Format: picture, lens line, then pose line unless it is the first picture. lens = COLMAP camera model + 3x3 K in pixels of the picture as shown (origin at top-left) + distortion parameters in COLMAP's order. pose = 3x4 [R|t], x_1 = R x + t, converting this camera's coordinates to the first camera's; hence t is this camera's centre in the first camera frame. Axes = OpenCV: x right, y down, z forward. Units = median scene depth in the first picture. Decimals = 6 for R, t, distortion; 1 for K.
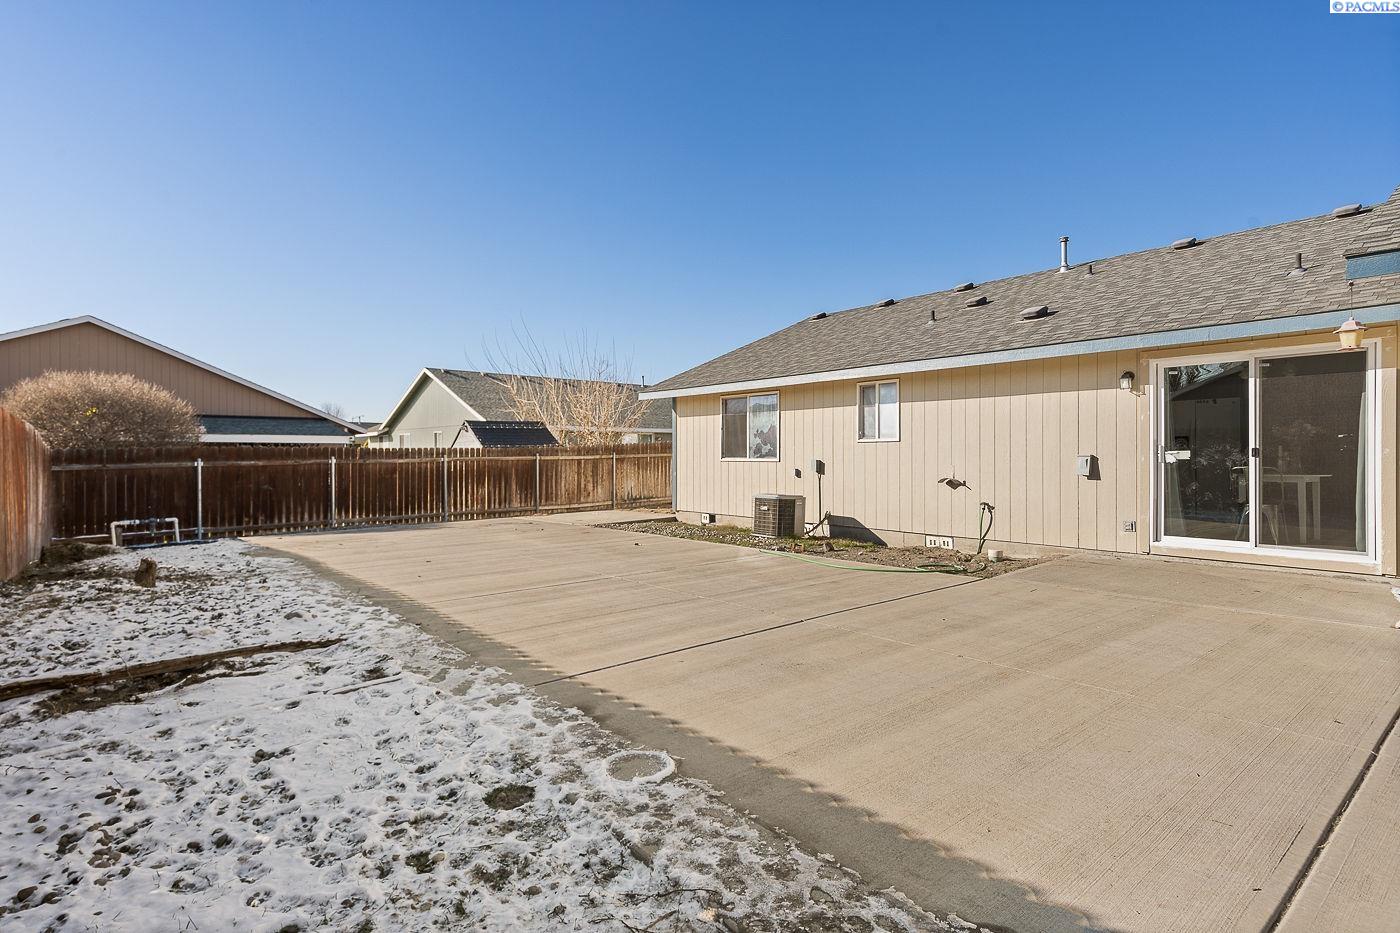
lens RADIAL K [[701.1, 0, 703.0], [0, 701.1, 455.5], [0, 0, 1]] dist [-0.002179, -0.000270]
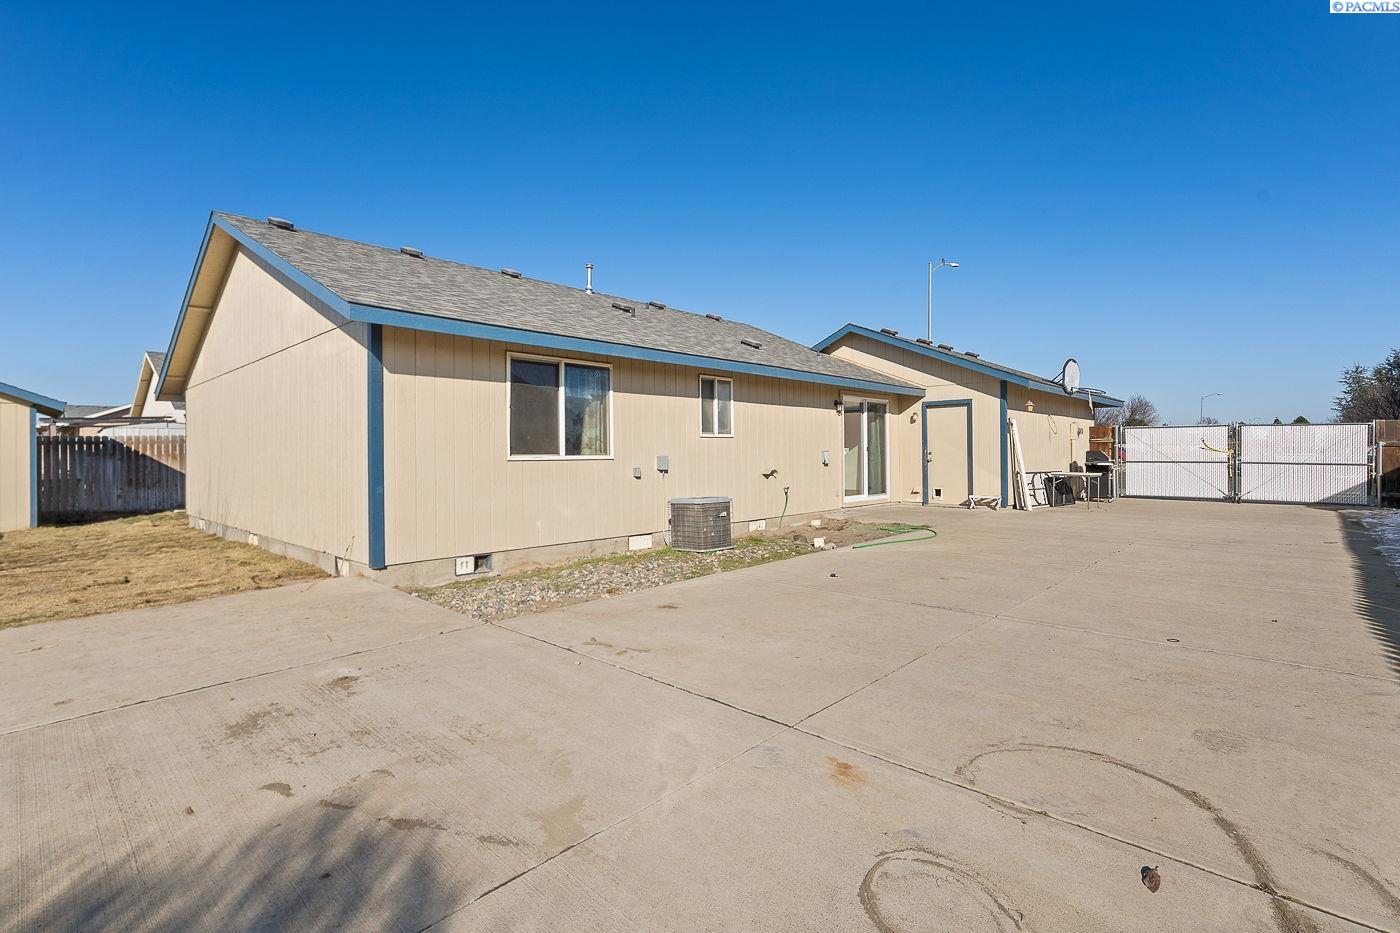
lens RADIAL K [[654.1, 0, 700.8], [0, 654.1, 464.2], [0, 0, 1]] dist [0.000025, 0.000000]
pose [[-0.147636, 0.003729, 0.989035, -0.232386], [0.014541, 0.999893, -0.001600, 0.007713], [-0.988935, 0.014145, -0.147675, 0.406522]]
